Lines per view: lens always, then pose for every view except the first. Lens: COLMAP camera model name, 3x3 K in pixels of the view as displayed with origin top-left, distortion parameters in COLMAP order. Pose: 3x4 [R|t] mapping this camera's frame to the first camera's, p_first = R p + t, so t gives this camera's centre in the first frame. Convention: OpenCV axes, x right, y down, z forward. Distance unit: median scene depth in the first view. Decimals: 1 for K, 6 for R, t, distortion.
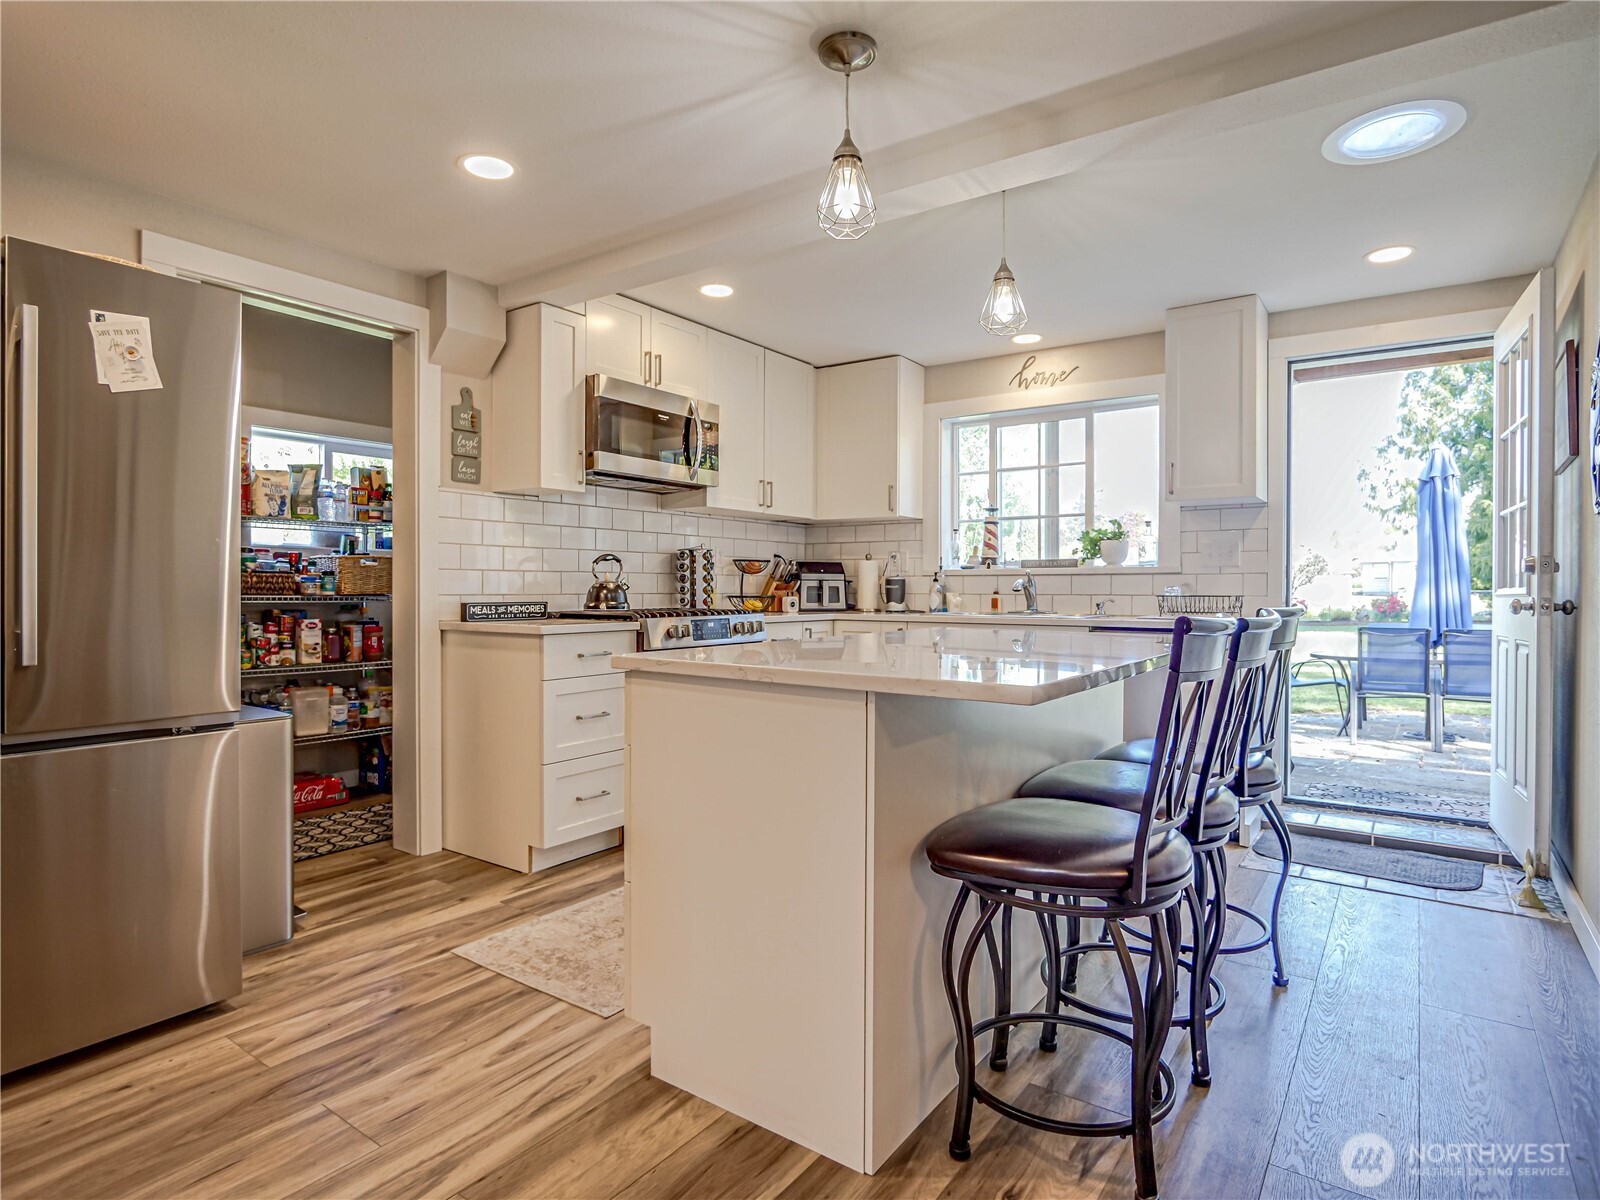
lens RADIAL K [[871.6, 0, 801.4], [0, 871.6, 593.4], [0, 0, 1]] dist [-0.014860, 0.002422]
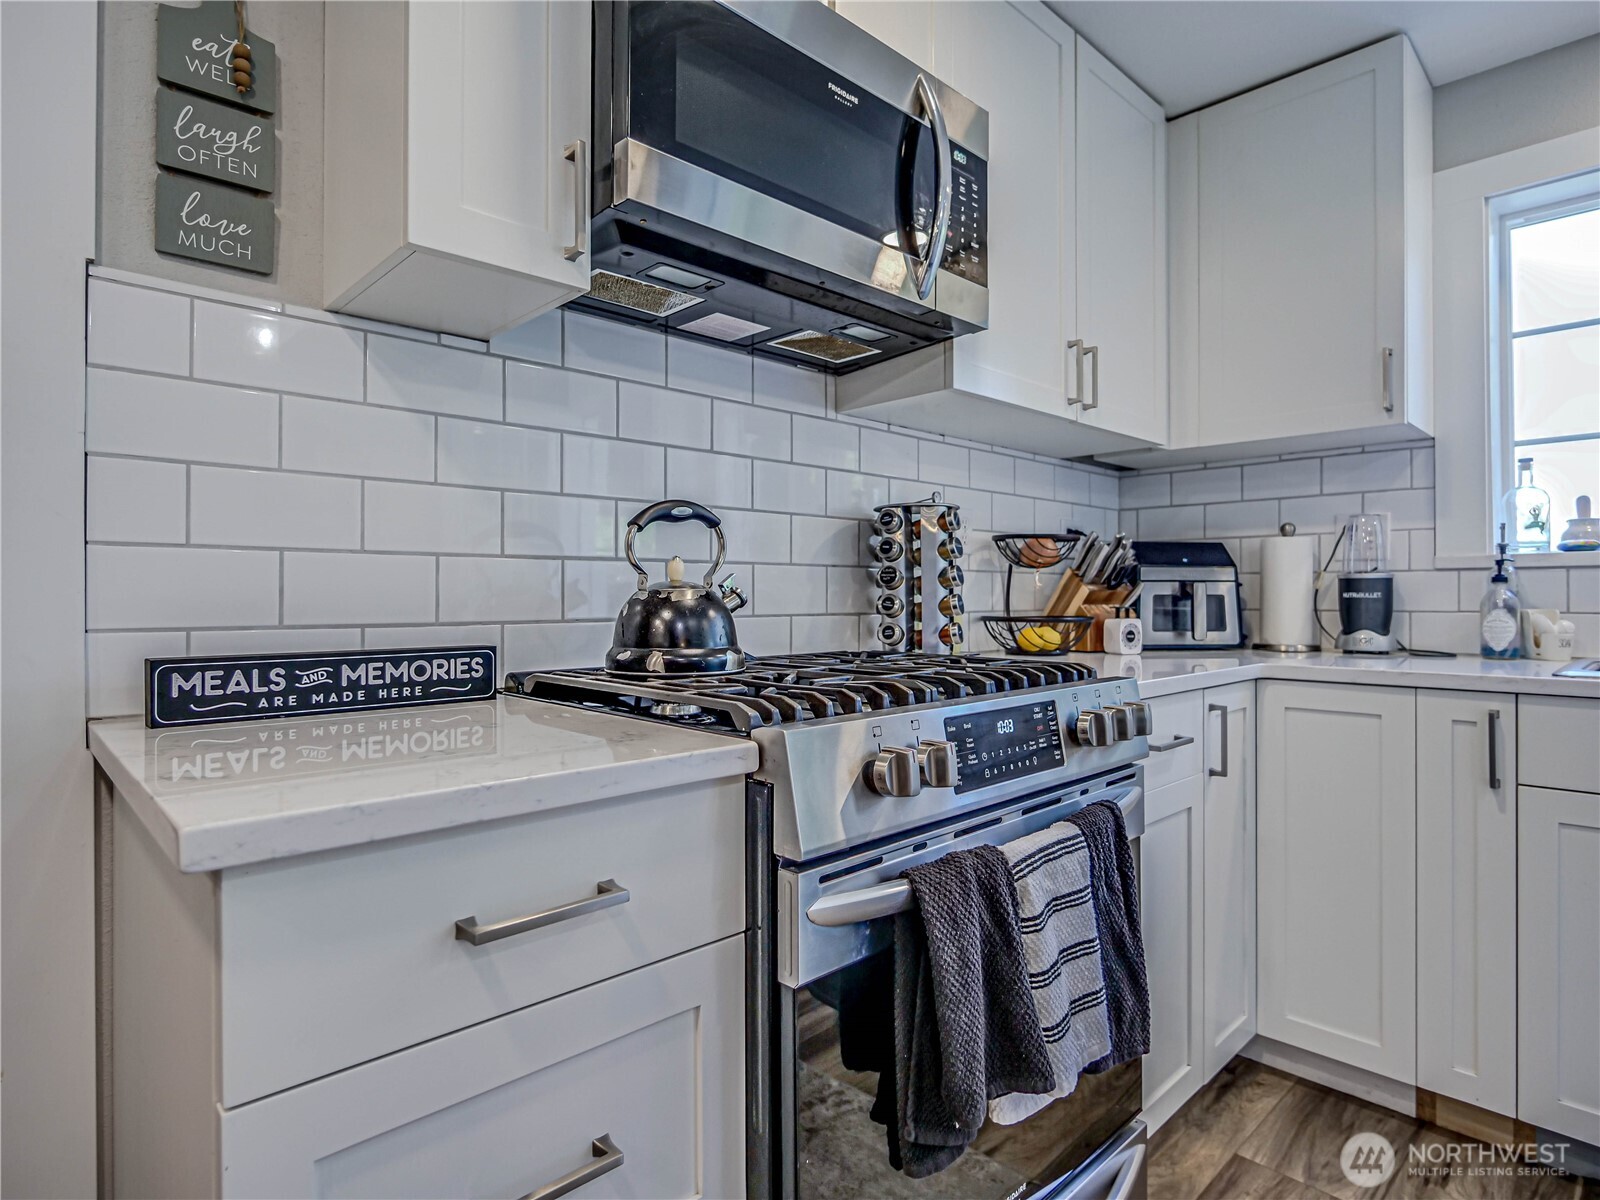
lens RADIAL K [[871.6, 0, 801.4], [0, 871.6, 593.4], [0, 0, 1]] dist [-0.014860, 0.002422]
pose [[0.981477, -0.004103, -0.191535, -0.102629], [0.002357, 0.999954, -0.009341, -0.006218], [0.191564, 0.008716, 0.981441, 0.620757]]
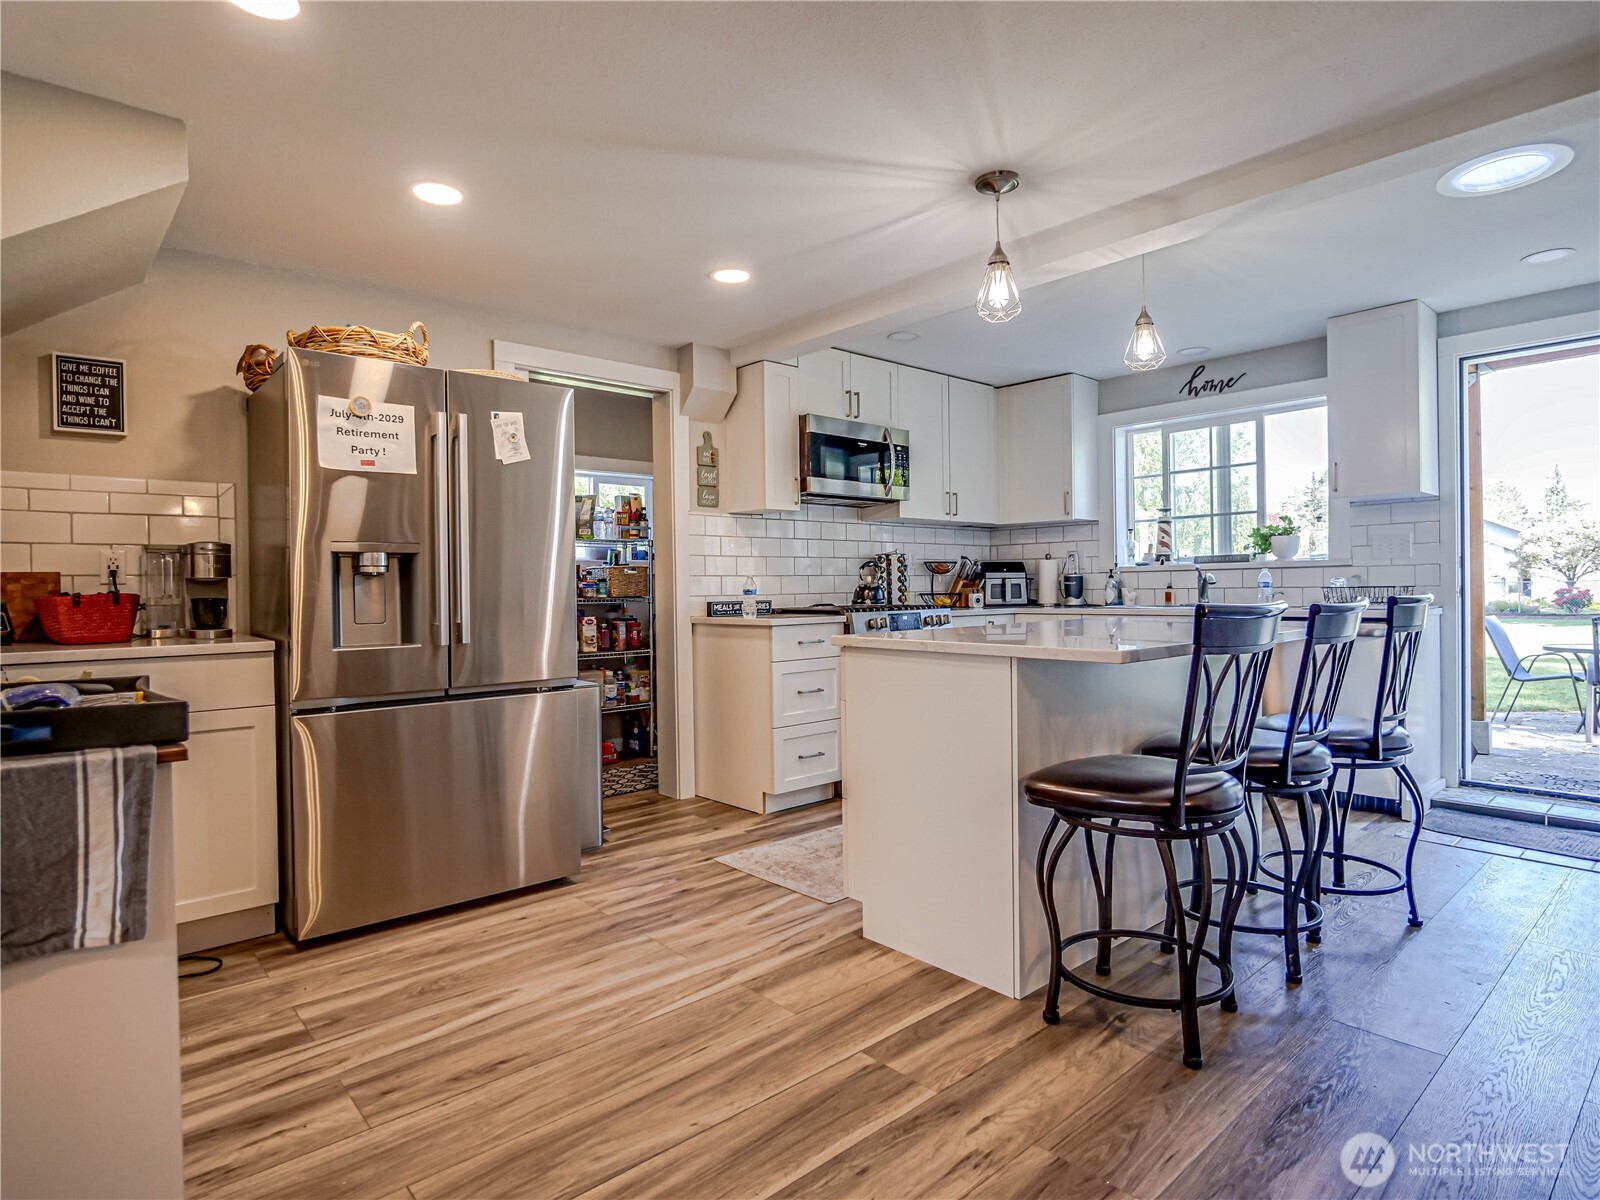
lens RADIAL K [[871.6, 0, 801.4], [0, 871.6, 593.4], [0, 0, 1]] dist [-0.014860, 0.002422]
pose [[0.974583, -0.014890, -0.223530, 0.022373], [0.015045, 0.999886, -0.001010, 0.001452], [0.223520, -0.002379, 0.974696, -0.169935]]
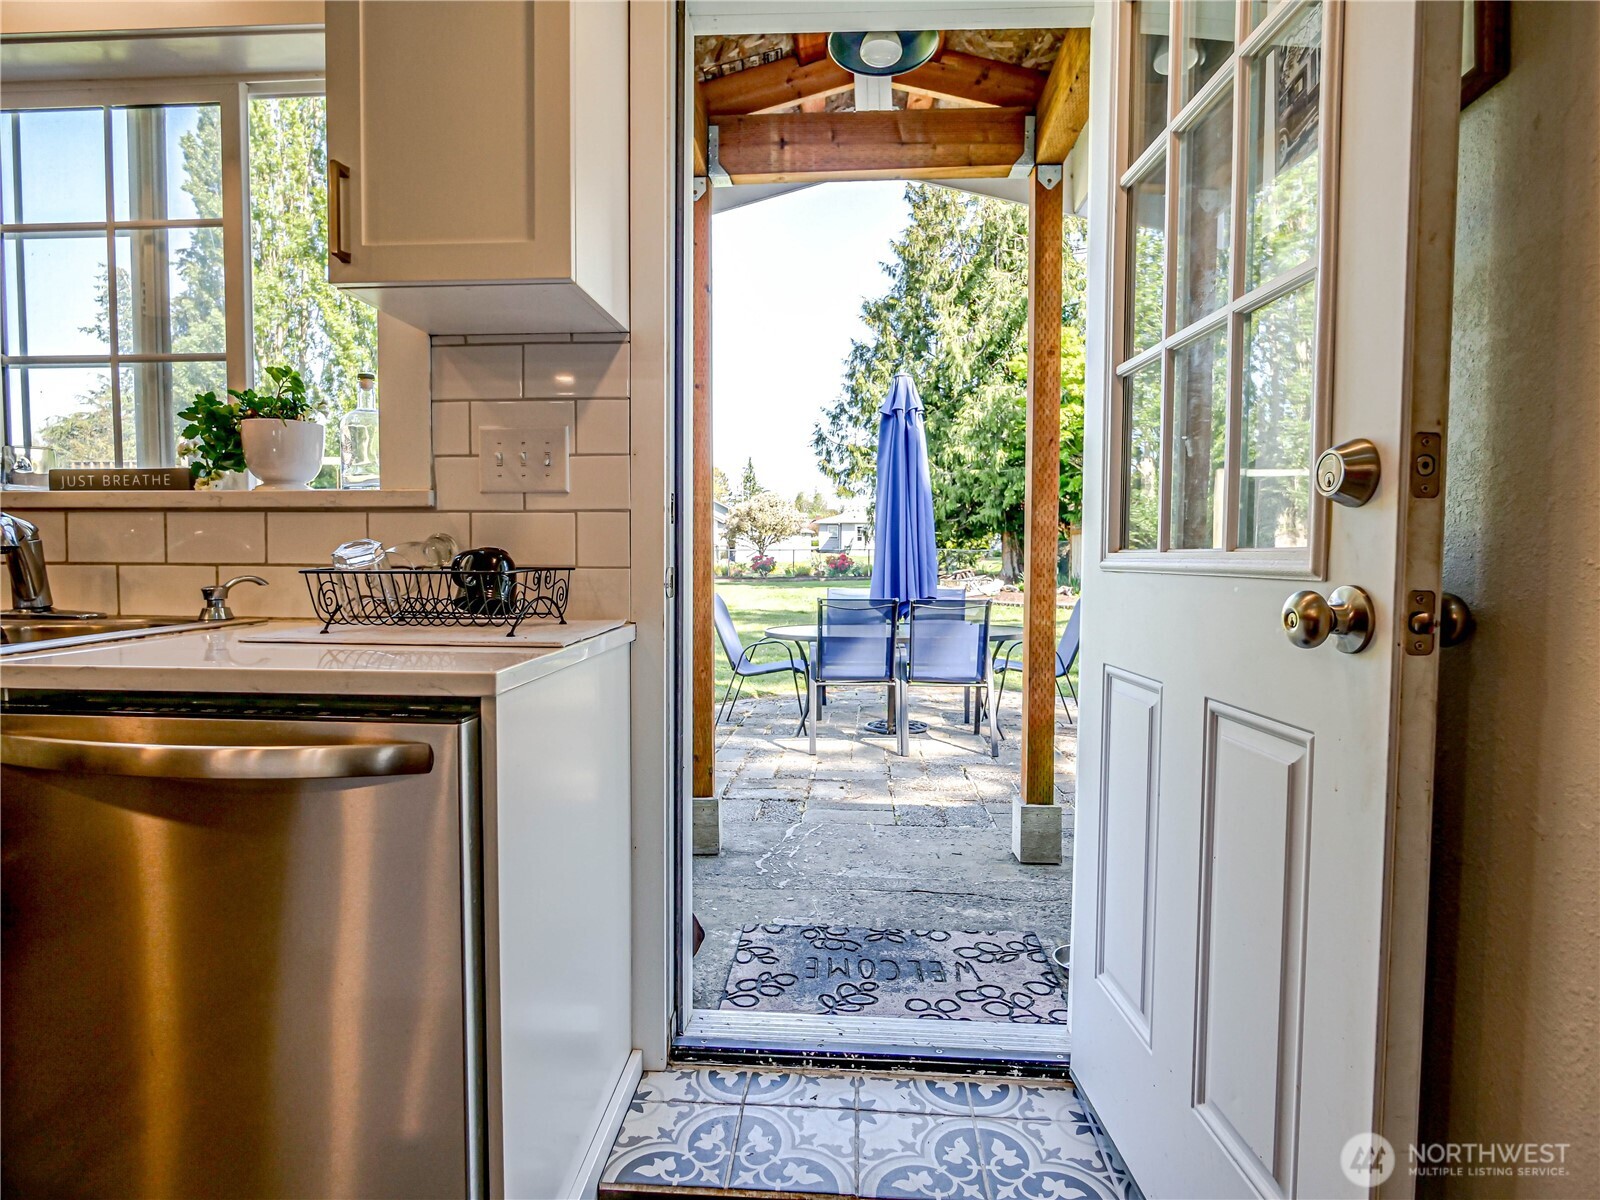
lens RADIAL K [[871.6, 0, 801.4], [0, 871.6, 593.4], [0, 0, 1]] dist [-0.014860, 0.002422]
pose [[0.850019, -0.025416, 0.526139, 0.372175], [-0.000472, 0.998798, 0.049010, -0.004540], [-0.526752, -0.041908, 0.848985, 0.584989]]
